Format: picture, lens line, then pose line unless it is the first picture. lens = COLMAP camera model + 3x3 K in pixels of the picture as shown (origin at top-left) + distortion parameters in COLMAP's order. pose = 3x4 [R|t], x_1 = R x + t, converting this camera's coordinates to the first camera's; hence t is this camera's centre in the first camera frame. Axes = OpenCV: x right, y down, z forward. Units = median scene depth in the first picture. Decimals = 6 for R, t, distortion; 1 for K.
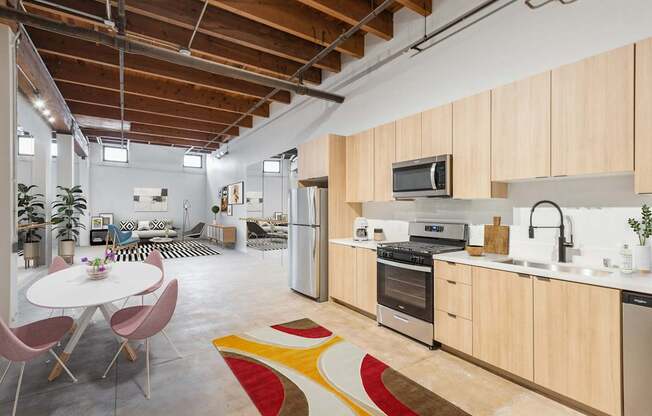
lens RADIAL K [[300.0, 0, 326.7], [0, 300.0, 210.6], [0, 0, 1]] dist [0.002932, 0.000641]
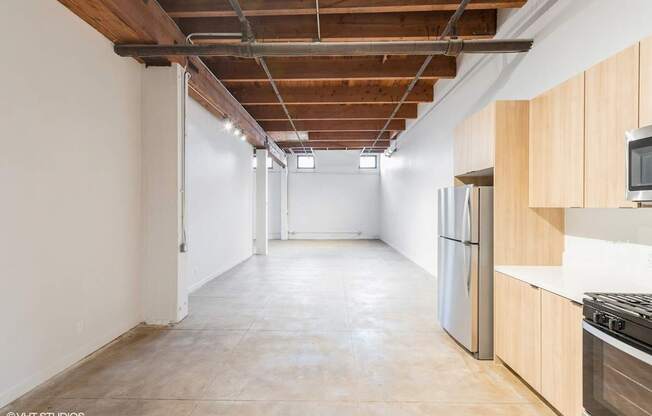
lens RADIAL K [[300.0, 0, 328.4], [0, 300.0, 208.9], [0, 0, 1]] dist [0.002932, 0.000641]
pose [[0.810739, 0.004118, -0.585393, 0.071317], [-0.002841, 0.999991, 0.003099, -0.020417], [0.585401, -0.000849, 0.810743, 0.204838]]
